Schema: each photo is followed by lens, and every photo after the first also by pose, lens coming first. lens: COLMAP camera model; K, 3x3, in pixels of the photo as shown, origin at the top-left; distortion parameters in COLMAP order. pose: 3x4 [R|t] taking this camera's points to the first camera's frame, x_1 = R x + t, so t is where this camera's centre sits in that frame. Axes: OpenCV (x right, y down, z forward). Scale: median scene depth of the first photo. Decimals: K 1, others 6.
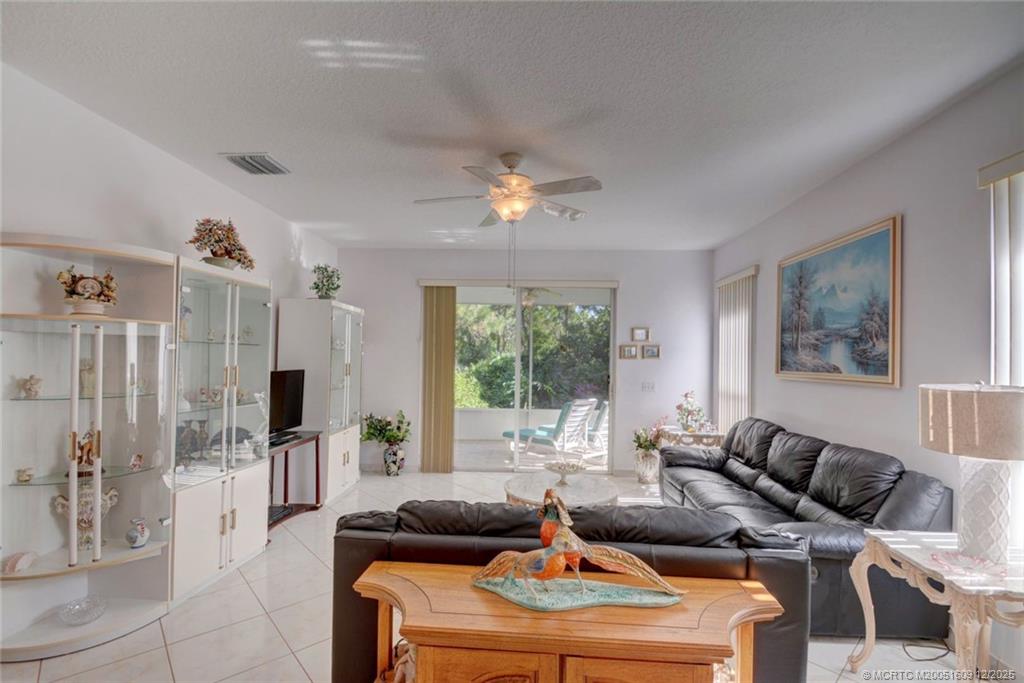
lens RADIAL K [[459.0, 0, 510.4], [0, 459.0, 353.9], [0, 0, 1]] dist [-0.000541, -0.000231]
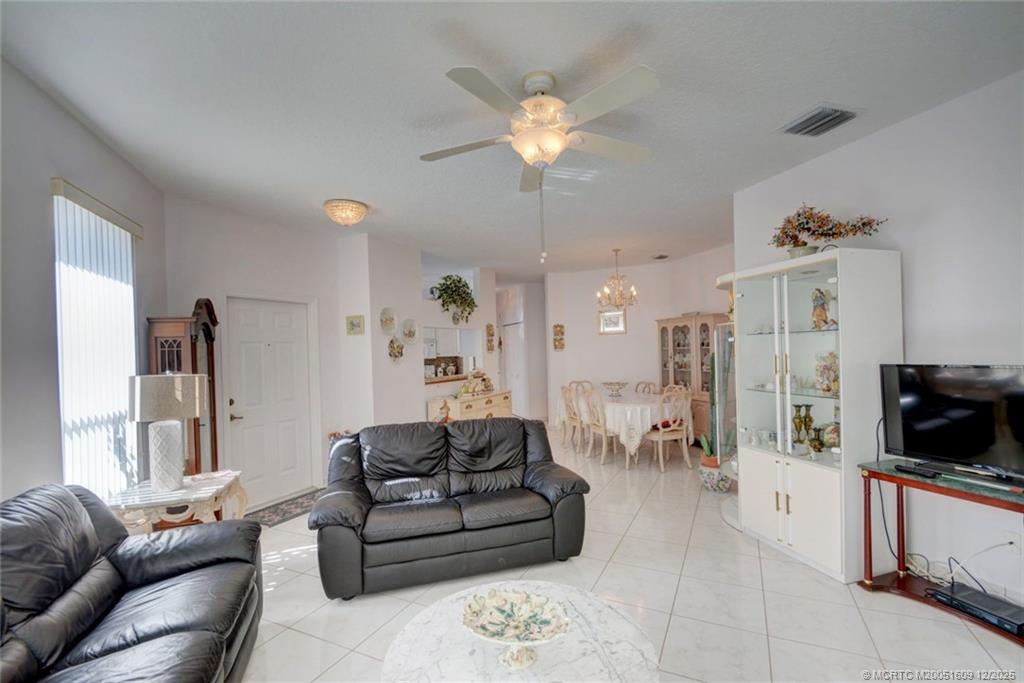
lens RADIAL K [[450.7, 0, 519.3], [0, 450.7, 351.8], [0, 0, 1]] dist [-0.000952, -0.000579]
pose [[-0.926321, 0.012315, -0.376534, 0.300597], [0.017220, 0.999805, -0.009663, 0.016675], [0.376342, -0.015436, -0.926352, 1.577556]]
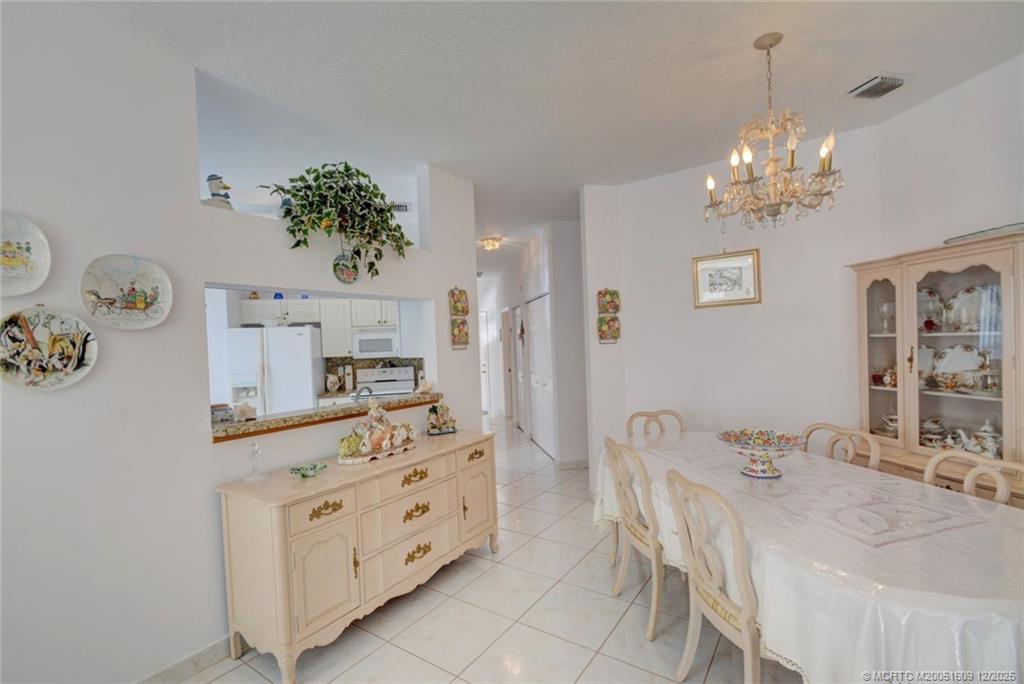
lens RADIAL K [[450.7, 0, 519.3], [0, 450.7, 352.3], [0, 0, 1]] dist [-0.000952, -0.000579]
pose [[-0.971152, 0.026314, -0.237006, -0.304718], [0.025001, 0.999651, 0.008542, -0.000935], [0.237148, 0.002371, -0.971471, 0.501998]]
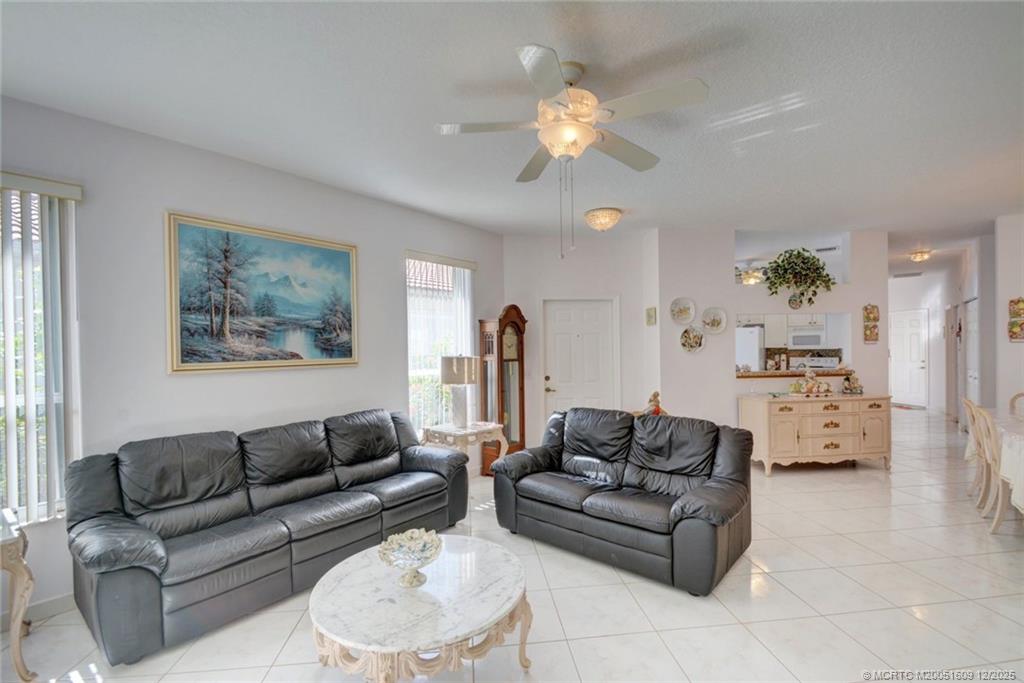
lens RADIAL K [[450.7, 0, 519.3], [0, 450.7, 351.8], [0, 0, 1]] dist [-0.000952, -0.000579]
pose [[-0.812414, -0.009344, 0.583006, -0.337655], [-0.002379, 0.999916, 0.012711, 0.009063], [-0.583076, 0.008940, -0.812369, 1.552522]]
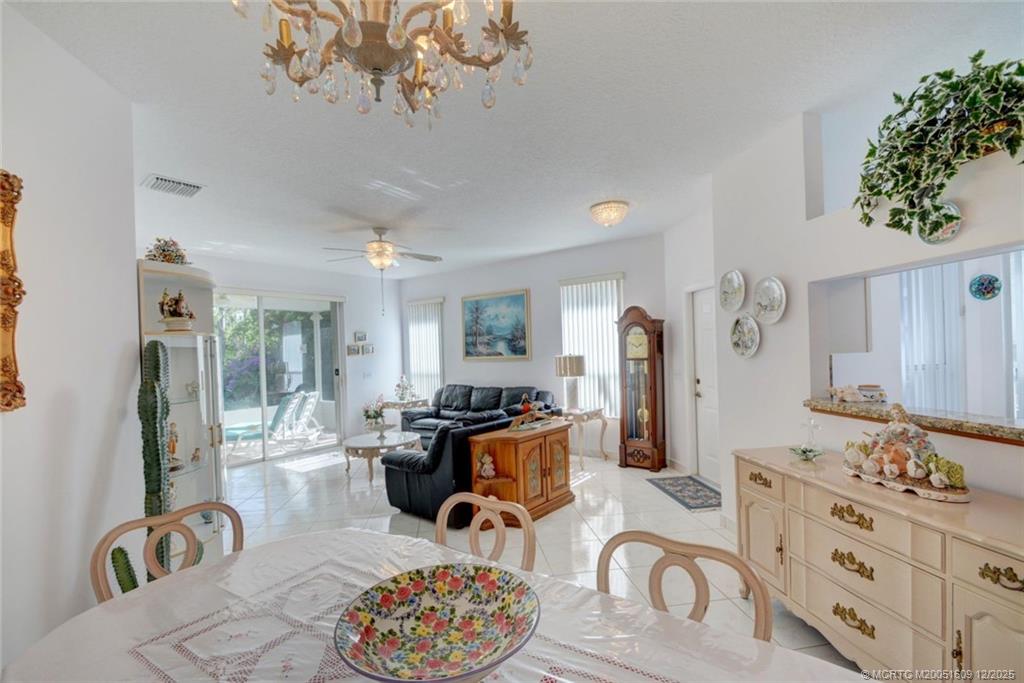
lens RADIAL K [[459.0, 0, 510.4], [0, 459.0, 353.9], [0, 0, 1]] dist [-0.000541, -0.000231]
pose [[0.573974, -0.042125, 0.817789, -1.011125], [0.036904, 0.998992, 0.025557, -0.020055], [-0.818041, 0.015510, 0.574950, -0.266279]]
